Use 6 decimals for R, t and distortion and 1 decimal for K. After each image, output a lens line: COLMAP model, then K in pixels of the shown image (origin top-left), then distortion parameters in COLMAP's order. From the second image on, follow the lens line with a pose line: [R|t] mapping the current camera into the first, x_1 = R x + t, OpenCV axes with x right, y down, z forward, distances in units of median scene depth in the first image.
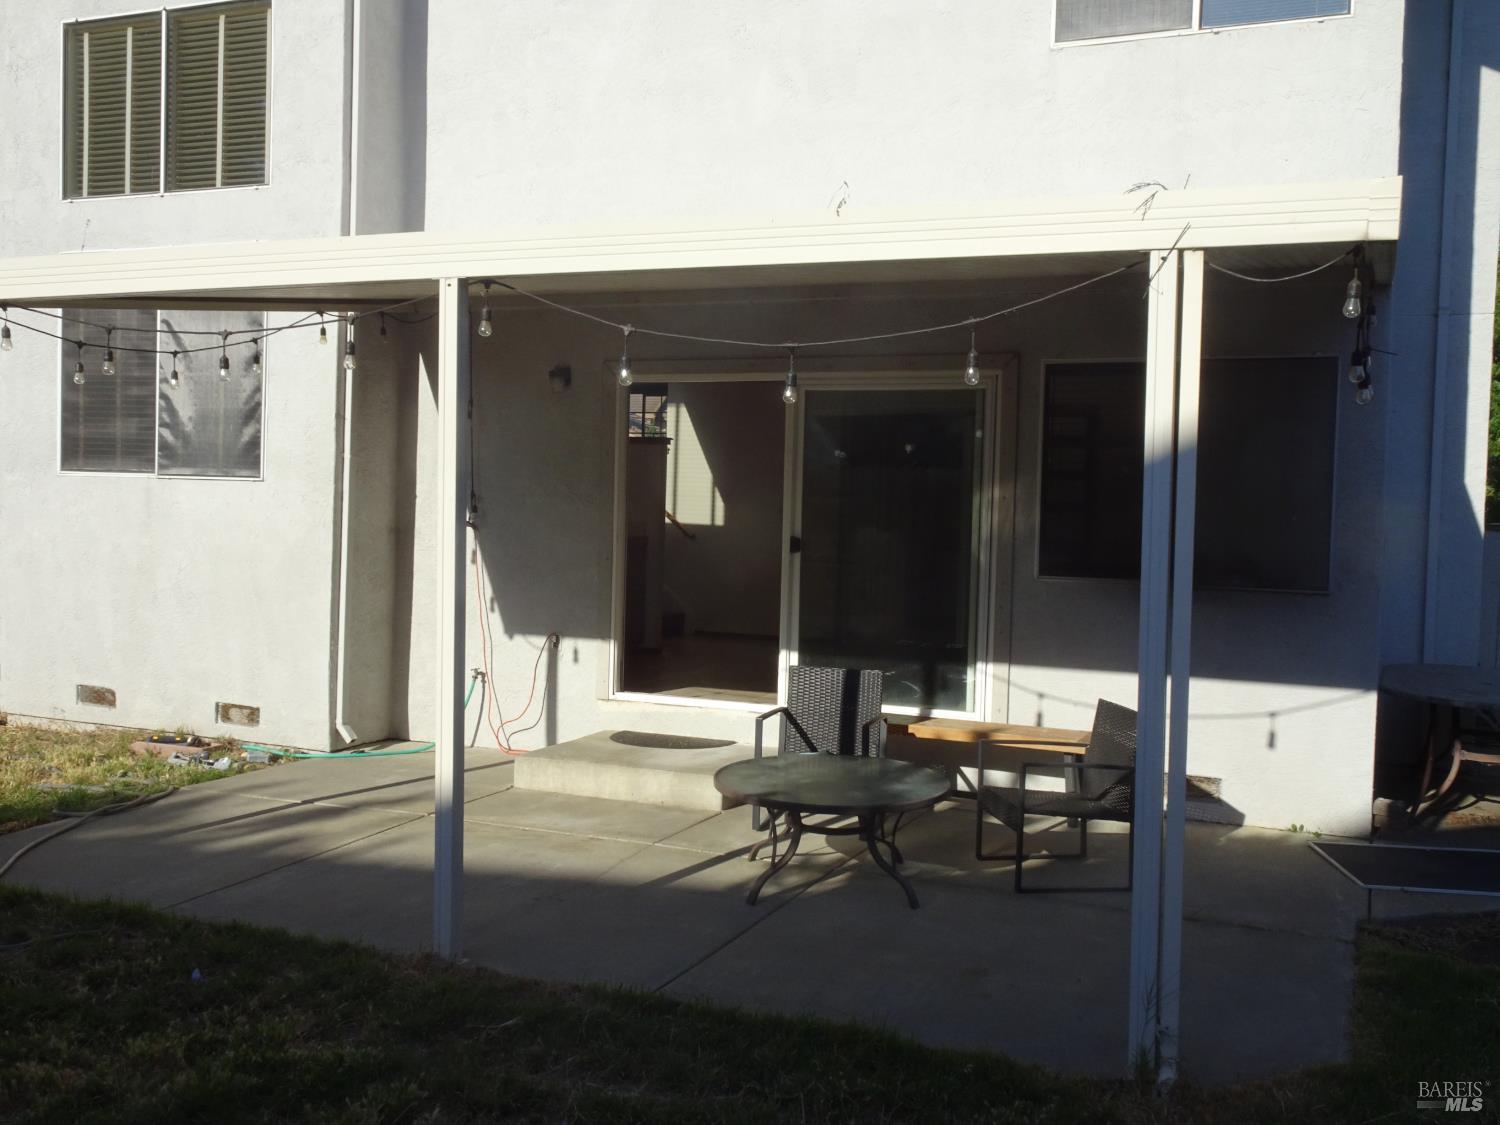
lens RADIAL K [[1428.2, 0, 746.6], [0, 1428.2, 558.9], [0, 0, 1]] dist [0.002392, 0.000000]
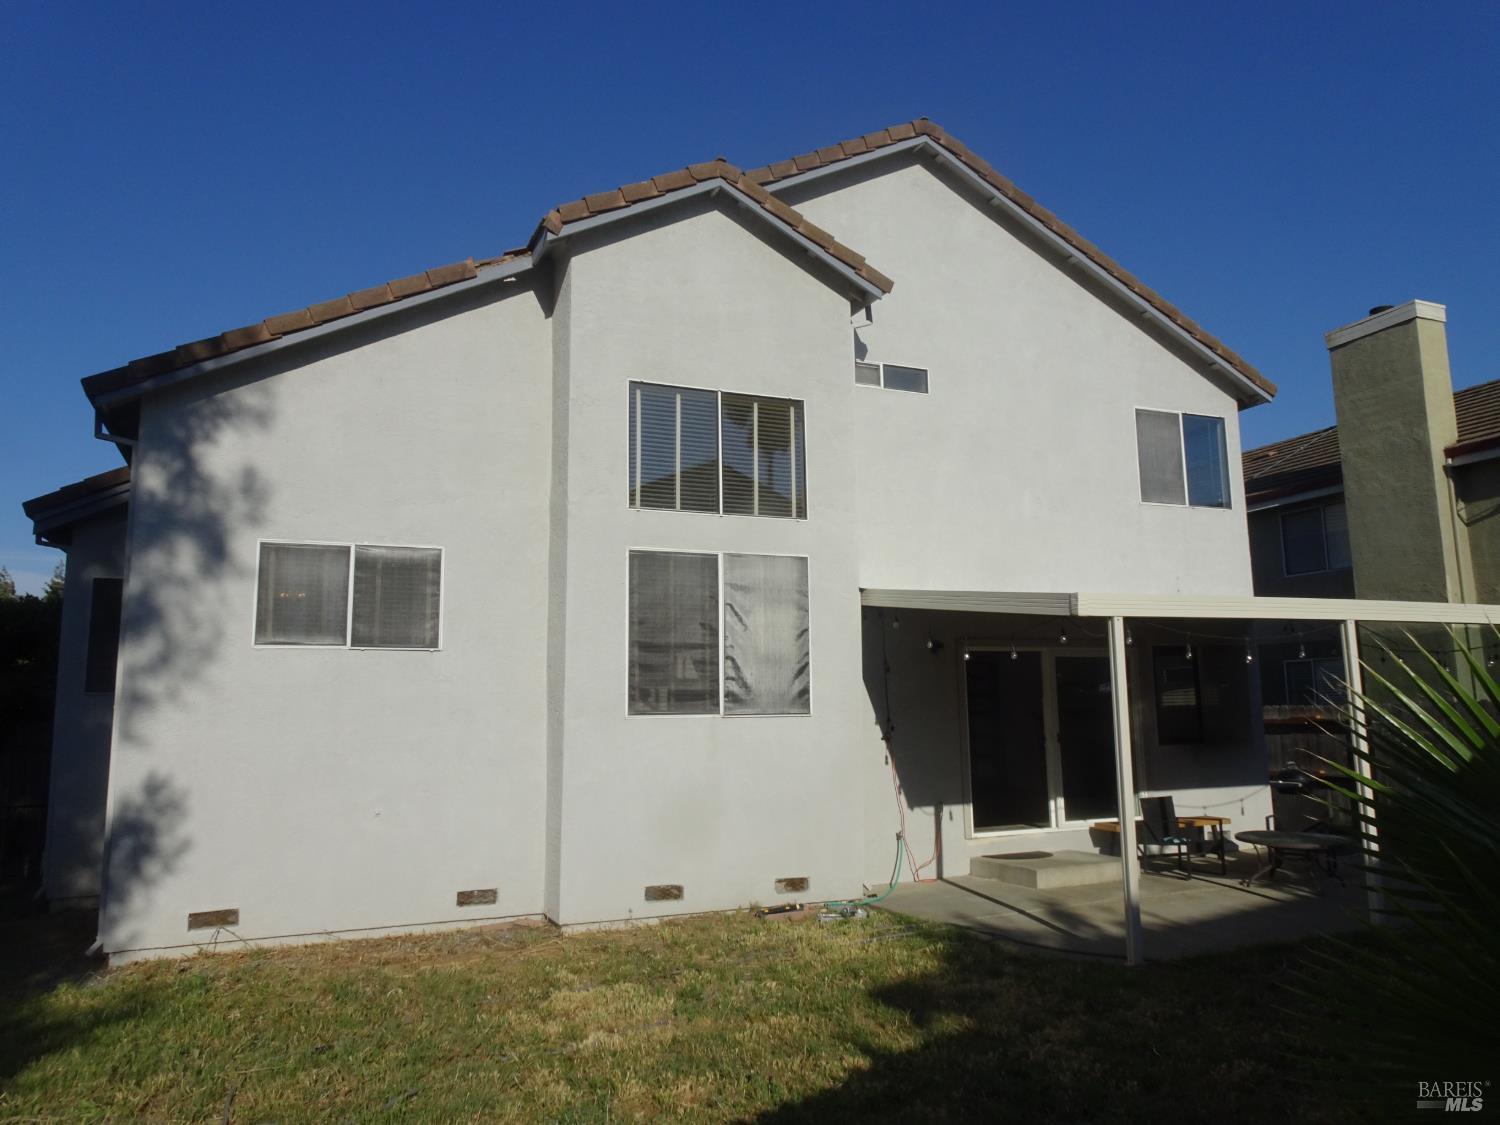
lens RADIAL K [[1061.8, 0, 745.5], [0, 1061.8, 568.5], [0, 0, 1]] dist [-0.007936, 0.011138]
pose [[0.697099, 0.062344, 0.714259, -1.182962], [0.064961, 0.986623, -0.149518, -0.046211], [-0.714026, 0.150628, 0.683724, 0.283980]]
